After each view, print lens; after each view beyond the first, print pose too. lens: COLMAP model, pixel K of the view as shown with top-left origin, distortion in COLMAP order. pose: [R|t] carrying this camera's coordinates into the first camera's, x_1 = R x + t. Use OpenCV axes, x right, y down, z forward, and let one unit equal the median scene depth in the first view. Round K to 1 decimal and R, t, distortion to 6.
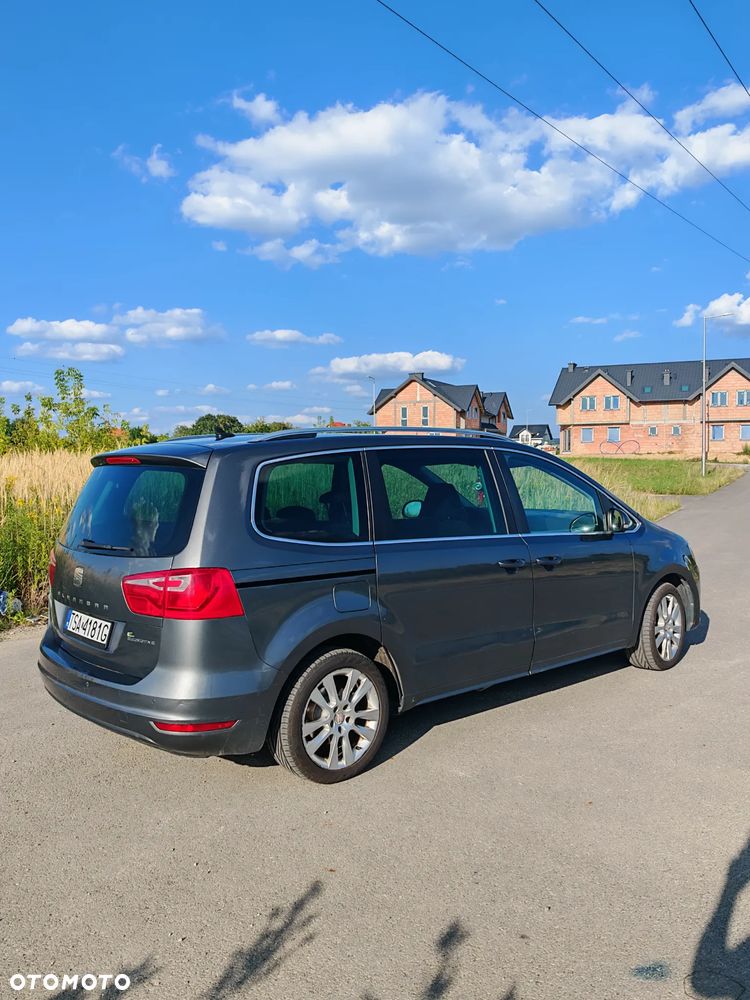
lens RADIAL K [[846.7, 0, 373.5], [0, 846.7, 425.0], [0, 0, 1]] dist [-0.015412, -0.008098]
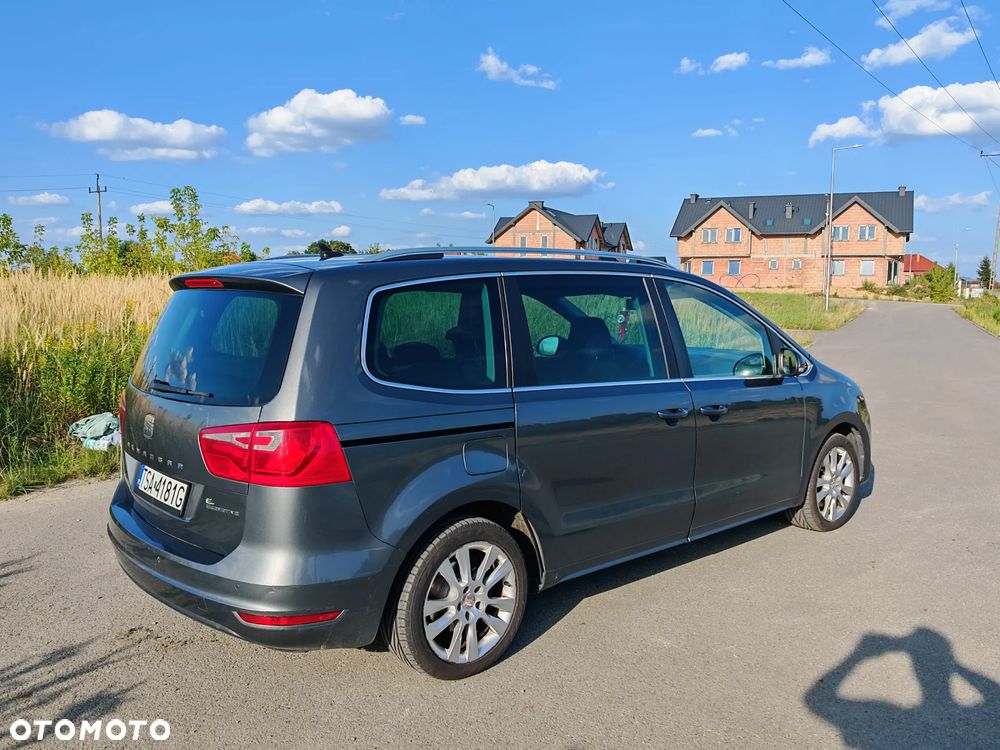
lens RADIAL K [[846.7, 0, 502.3], [0, 846.7, 338.0], [0, 0, 1]] dist [-0.015412, -0.008098]
pose [[0.999801, 0.012442, 0.015574, -0.019088], [-0.013900, 0.995159, 0.097295, 0.009323], [-0.014289, -0.097492, 0.995134, 0.165971]]
